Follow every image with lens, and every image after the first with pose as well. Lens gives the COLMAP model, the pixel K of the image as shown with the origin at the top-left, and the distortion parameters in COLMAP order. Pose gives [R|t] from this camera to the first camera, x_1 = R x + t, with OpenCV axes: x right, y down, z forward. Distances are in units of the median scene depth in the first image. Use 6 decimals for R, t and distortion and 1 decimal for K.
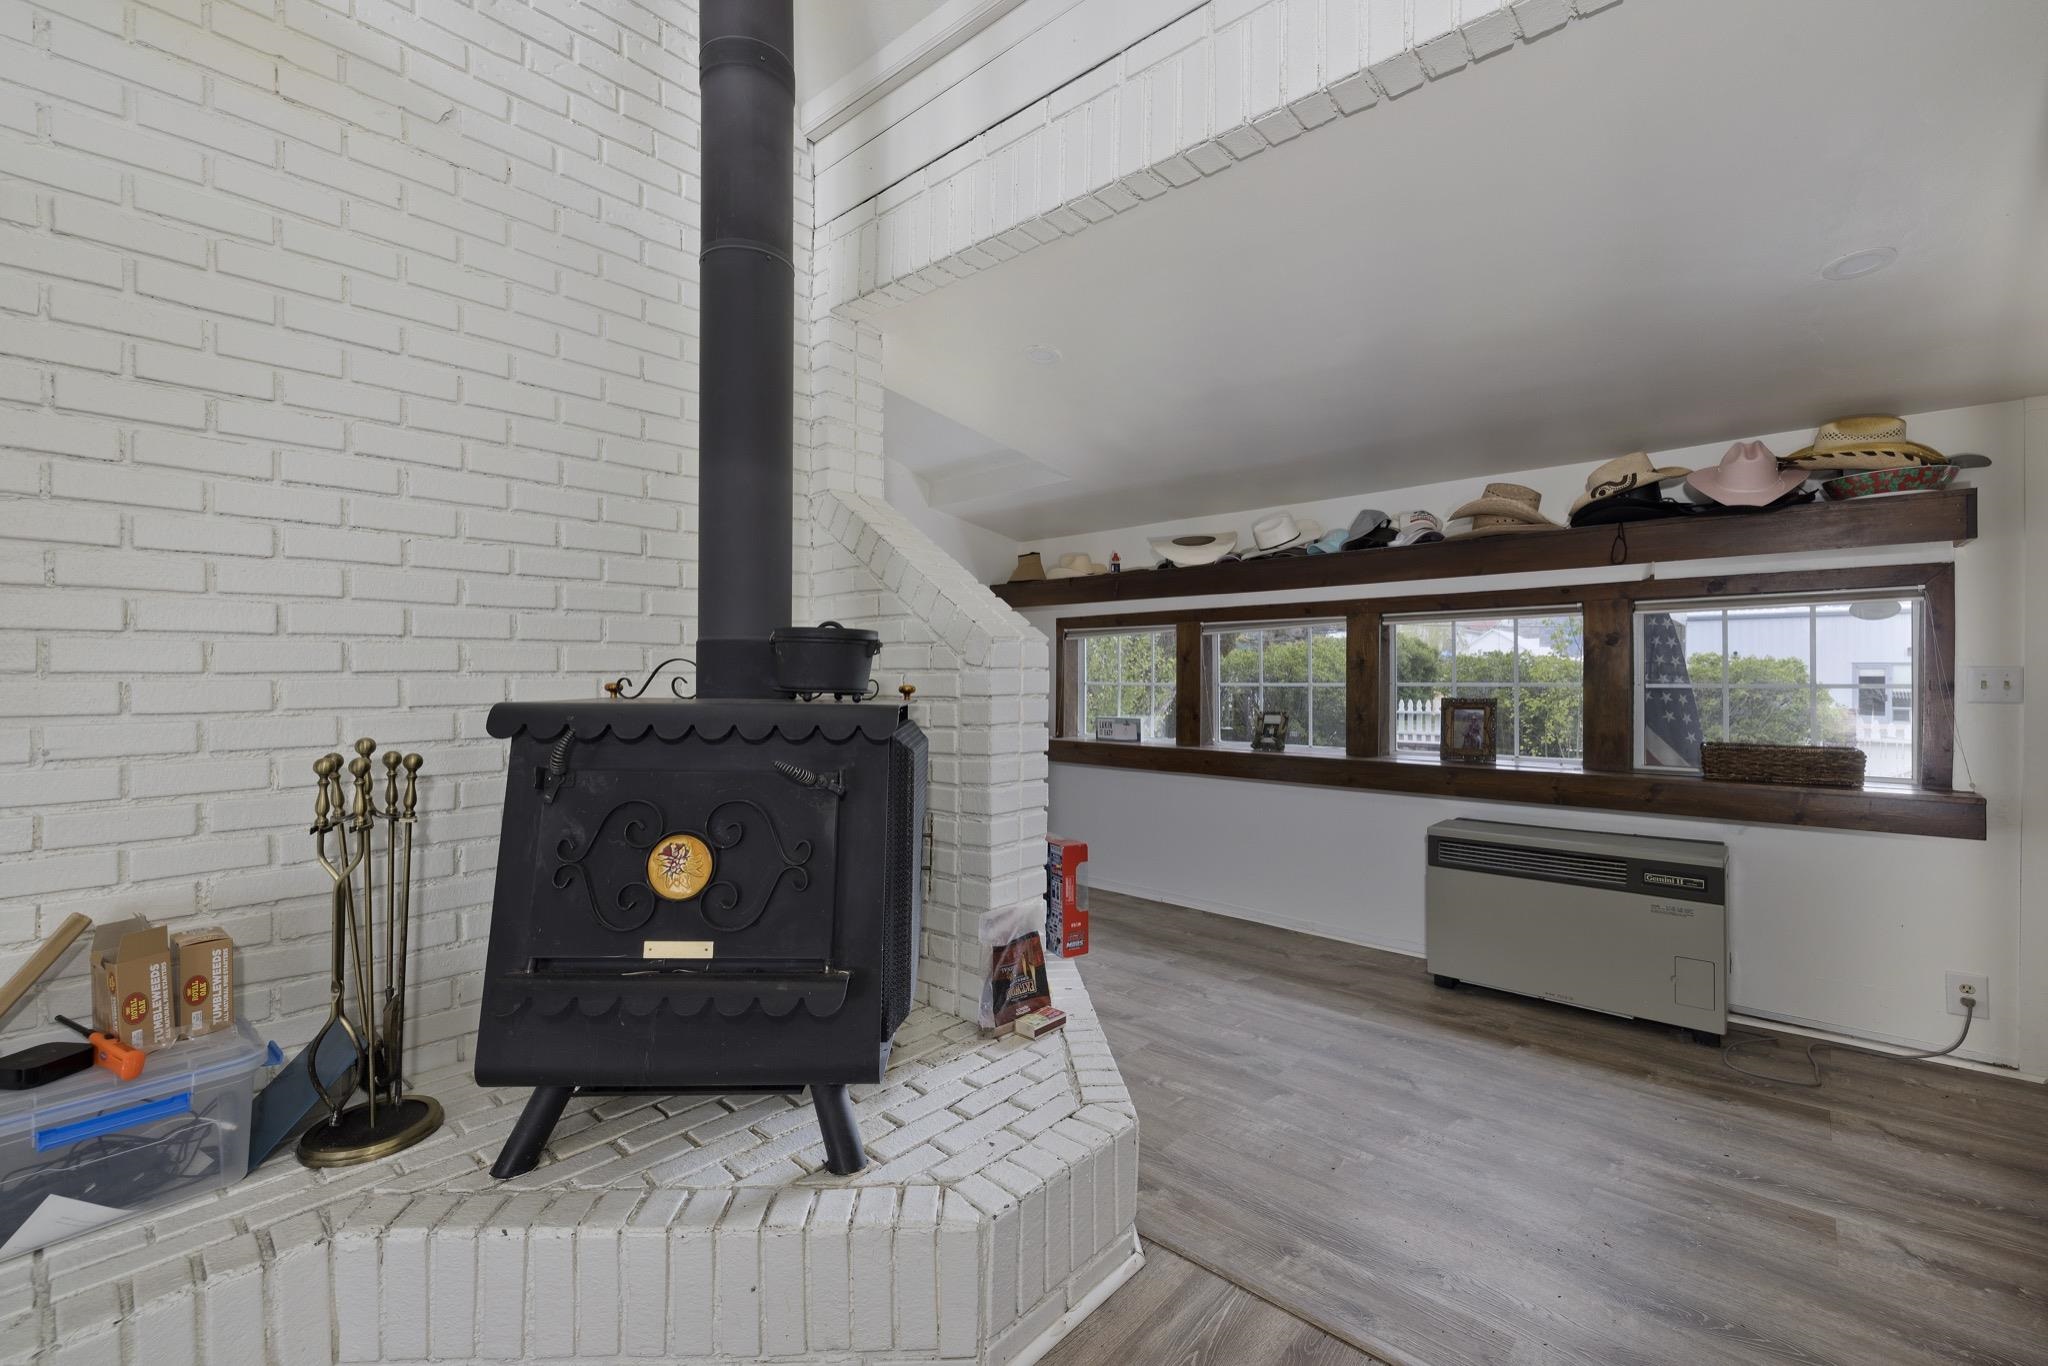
lens RADIAL K [[849.2, 0, 1013.4], [0, 849.2, 678.6], [0, 0, 1]] dist [0.000855, 0.000034]
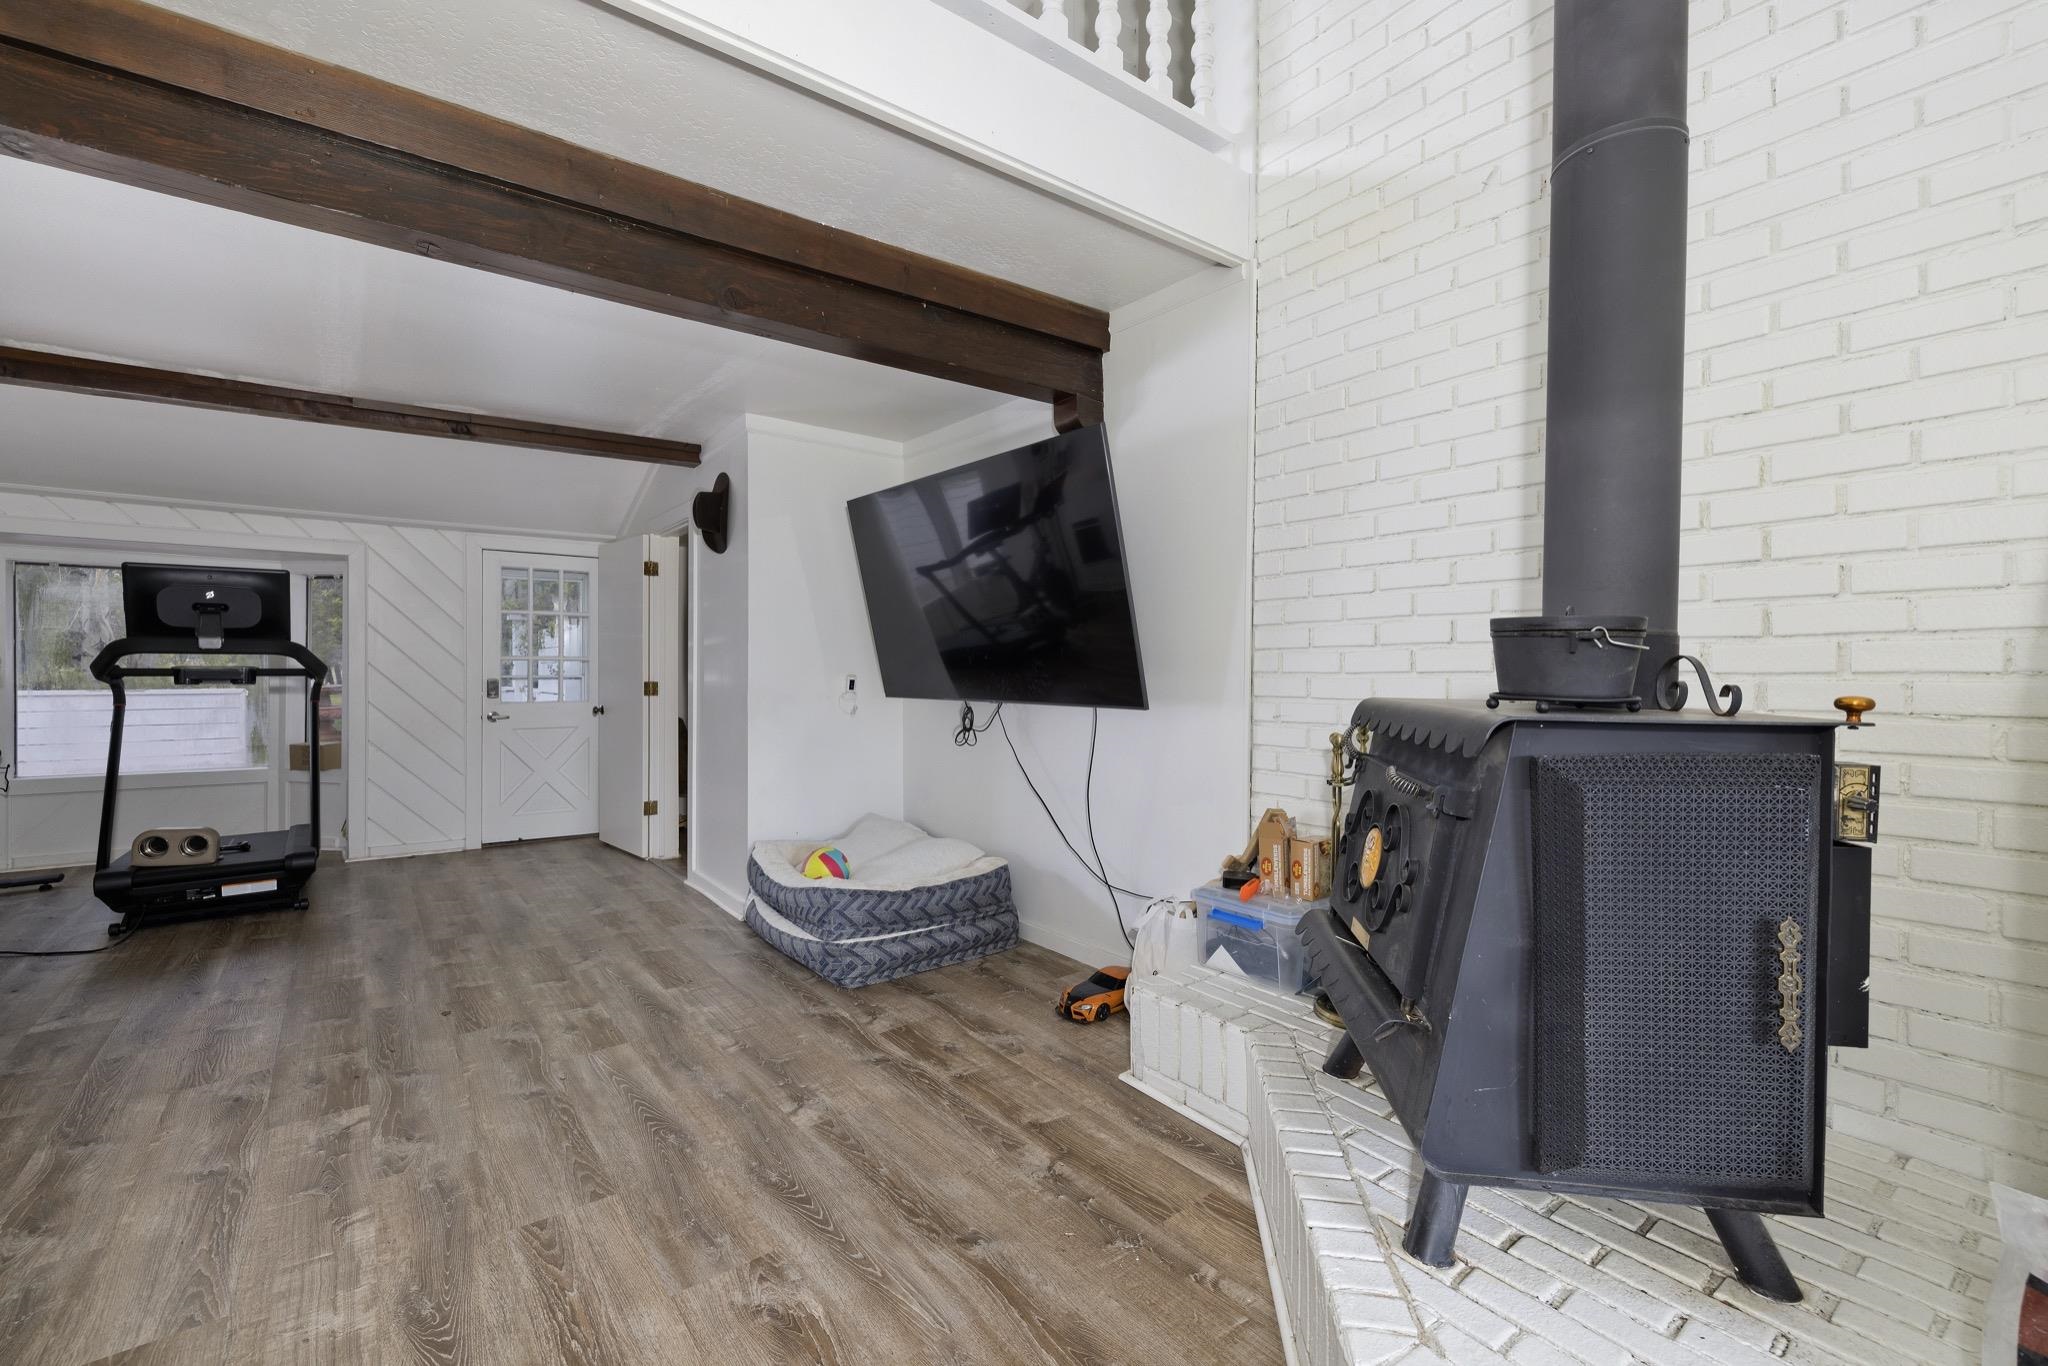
lens RADIAL K [[849.2, 0, 1011.7], [0, 849.2, 682.3], [0, 0, 1]] dist [0.000855, 0.000034]
pose [[-0.174834, 0.012431, -0.984519, 0.334989], [-0.006125, 0.999887, 0.013713, -0.003994], [0.984579, 0.008428, -0.174738, 0.345841]]
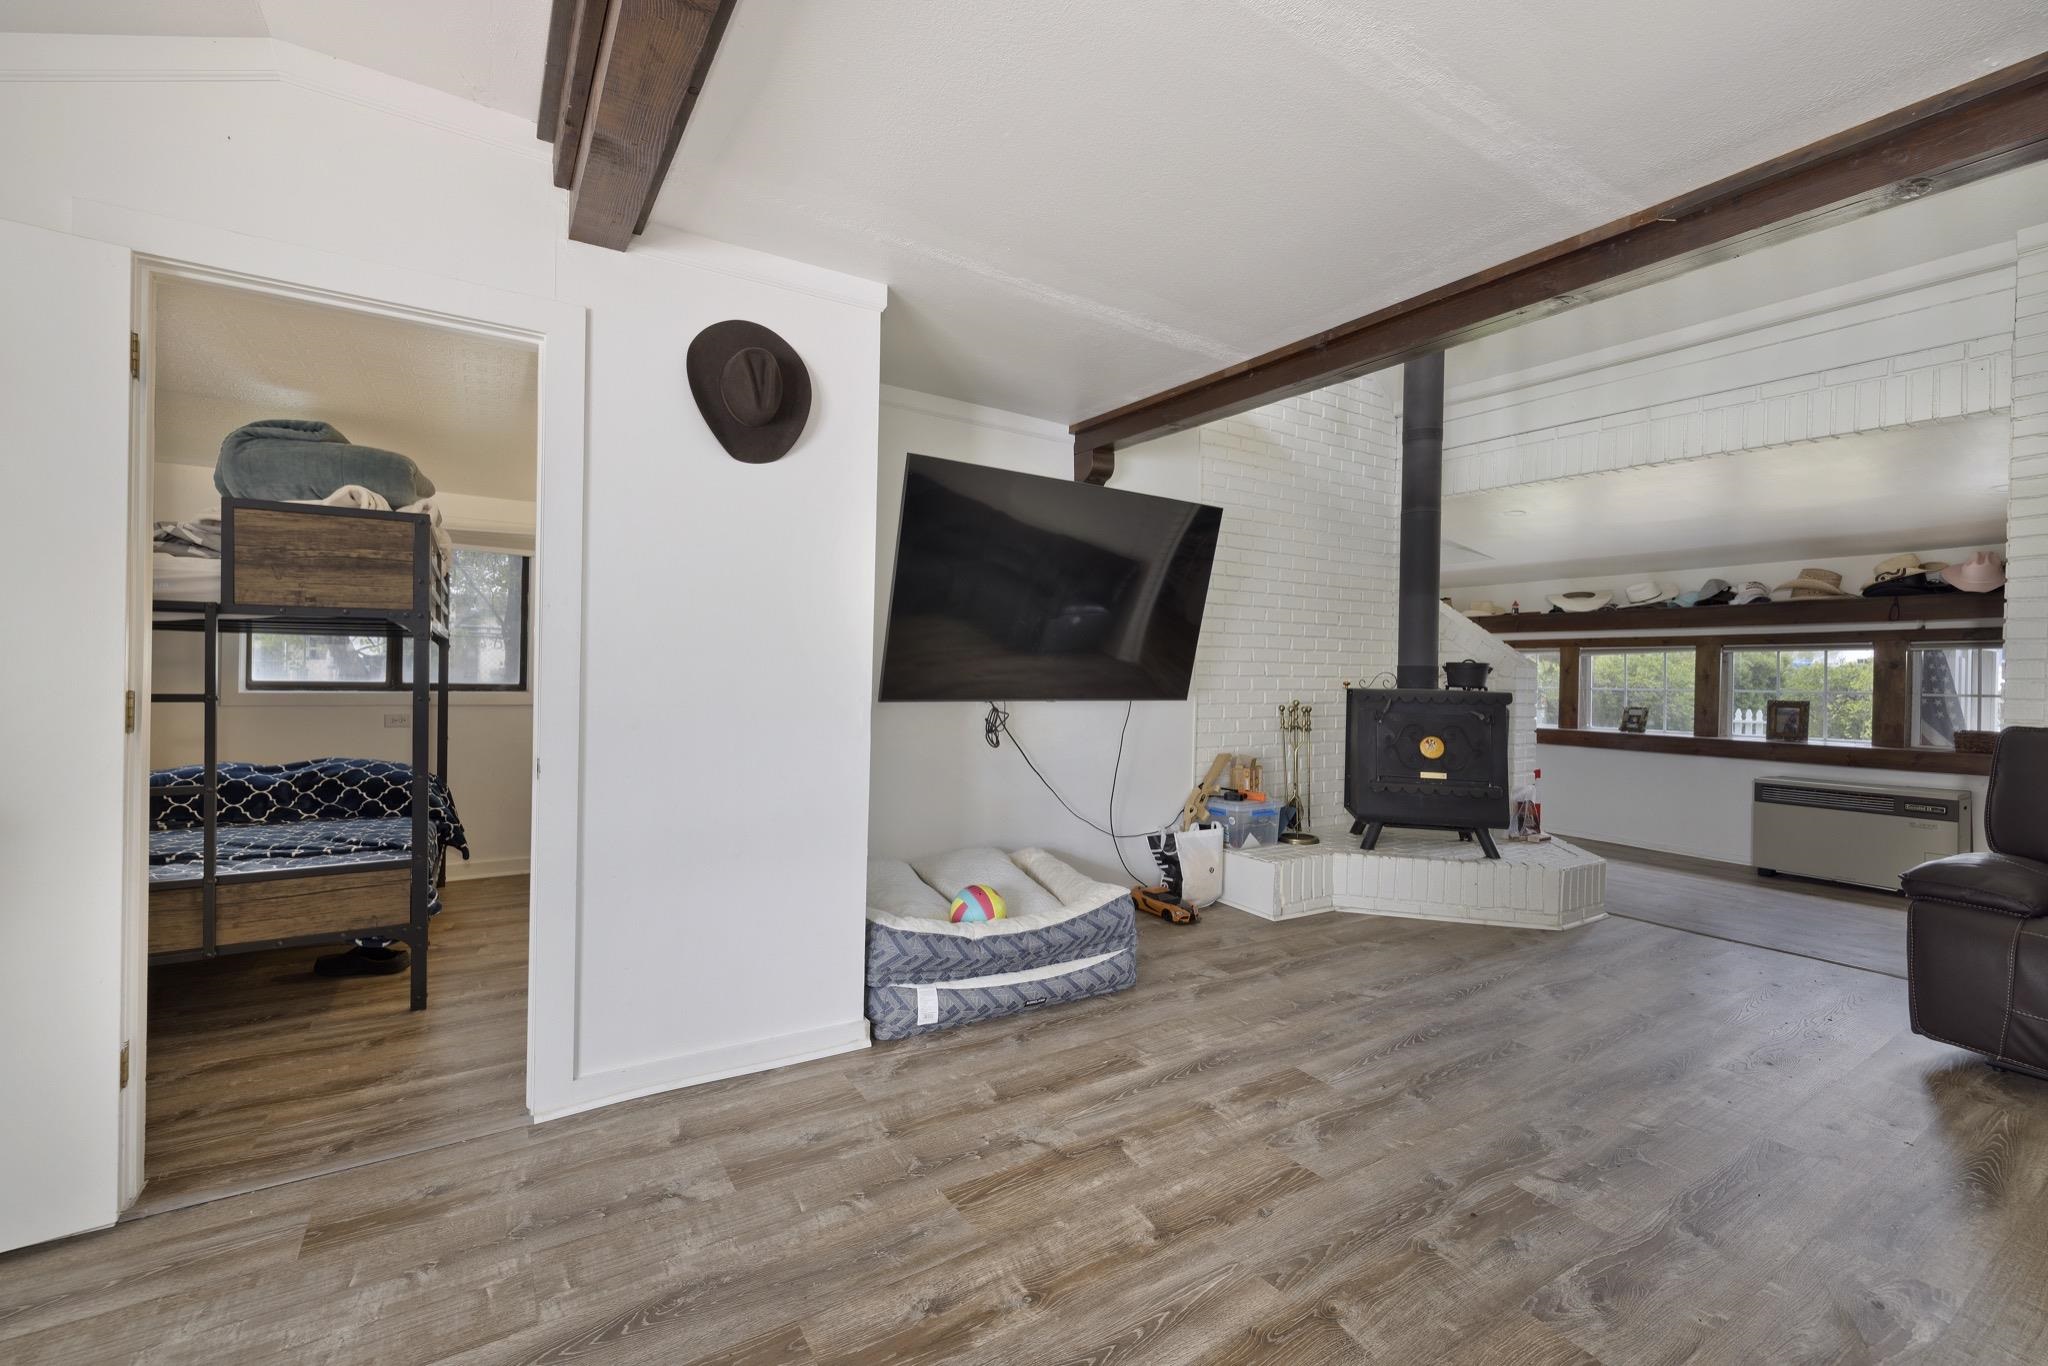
lens RADIAL K [[849.2, 0, 1009.1], [0, 849.2, 679.0], [0, 0, 1]] dist [0.000855, 0.000034]
pose [[0.960479, 0.017825, -0.277780, -0.446188], [-0.017249, 0.999841, 0.004519, 0.001649], [0.277816, 0.000451, 0.960634, -0.985093]]
